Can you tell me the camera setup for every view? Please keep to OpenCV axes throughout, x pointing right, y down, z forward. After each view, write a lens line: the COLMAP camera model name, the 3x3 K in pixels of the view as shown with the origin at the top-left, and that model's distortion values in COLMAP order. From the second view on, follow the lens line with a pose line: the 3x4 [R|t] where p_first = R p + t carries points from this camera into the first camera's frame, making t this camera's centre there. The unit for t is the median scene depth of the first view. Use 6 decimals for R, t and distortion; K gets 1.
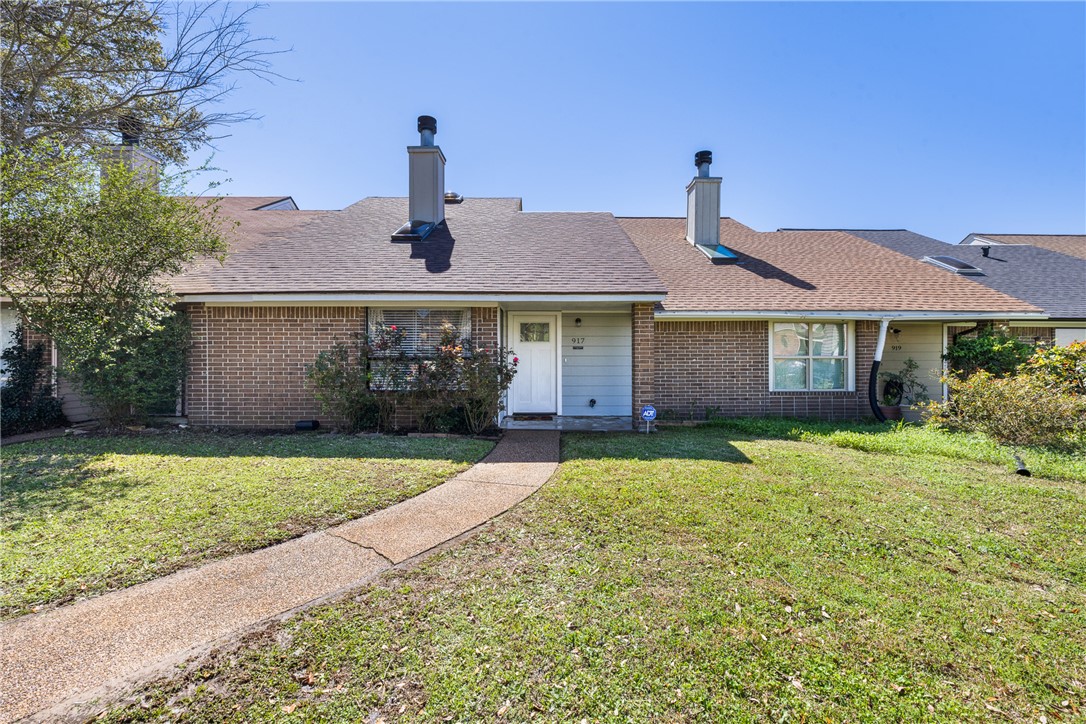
lens RADIAL K [[472.3, 0, 543.0], [0, 472.3, 362.0], [0, 0, 1]] dist [0.000025, -0.000003]
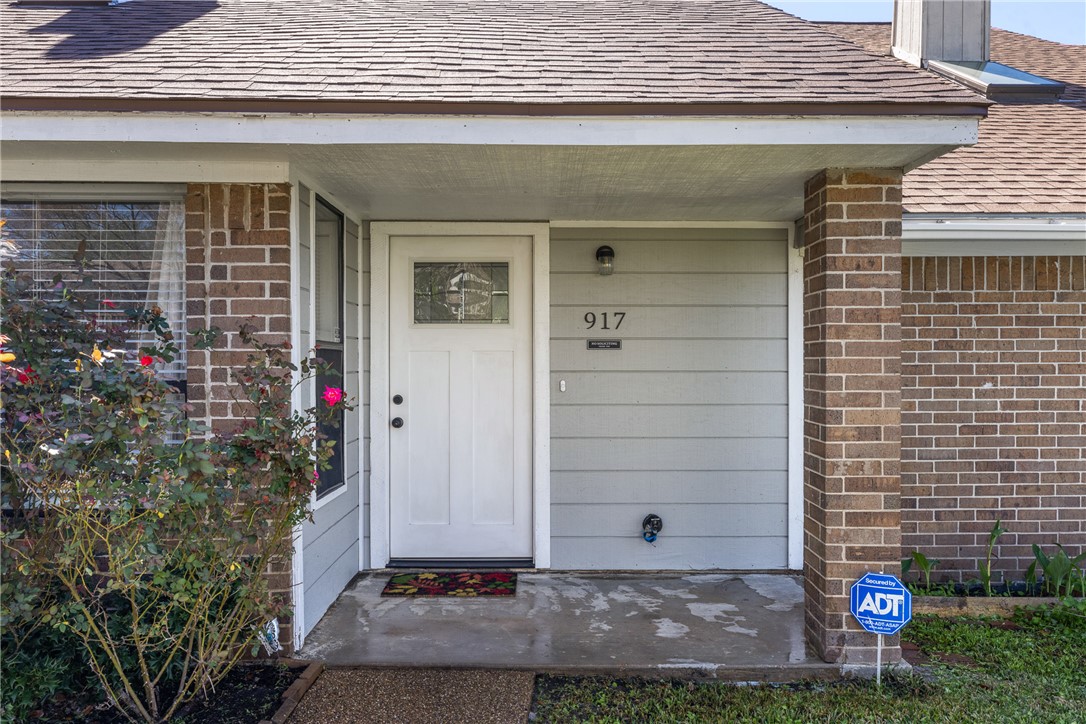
lens RADIAL K [[841.7, 0, 543.0], [0, 841.7, 362.0], [0, 0, 1]] dist [-0.141141, -0.000100]
pose [[0.999997, 0.001461, 0.002002, 0.035974], [-0.001442, 0.999955, -0.009365, -0.014529], [-0.002016, 0.009362, 0.999954, 0.488355]]
